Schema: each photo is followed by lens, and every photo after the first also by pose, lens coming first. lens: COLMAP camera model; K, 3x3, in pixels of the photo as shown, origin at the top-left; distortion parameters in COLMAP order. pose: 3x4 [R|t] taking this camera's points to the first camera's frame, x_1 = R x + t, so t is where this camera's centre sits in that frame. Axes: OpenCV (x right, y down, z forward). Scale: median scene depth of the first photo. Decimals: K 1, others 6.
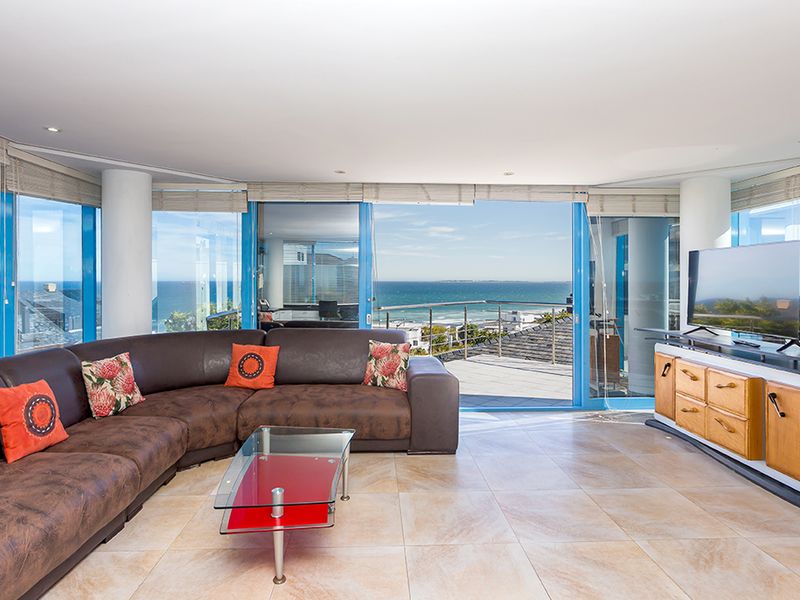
lens RADIAL K [[468.5, 0, 399.5], [0, 468.5, 294.6], [0, 0, 1]] dist [0.000881, 0.000526]
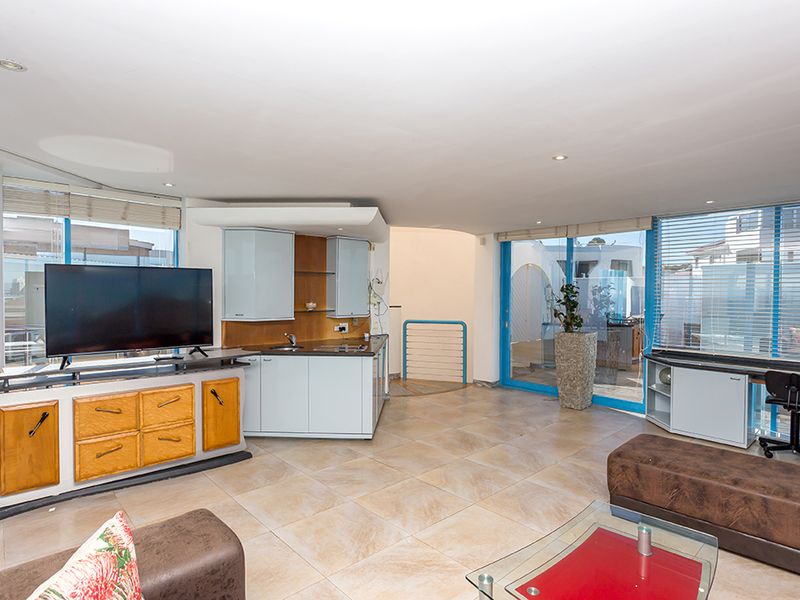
lens RADIAL K [[468.5, 0, 398.1], [0, 468.5, 298.2], [0, 0, 1]] dist [0.000881, 0.000526]
pose [[-0.643362, -0.023610, 0.765198, -0.462940], [0.014212, 0.998984, 0.042773, -0.078743], [-0.765430, 0.038394, -0.642373, 1.369531]]
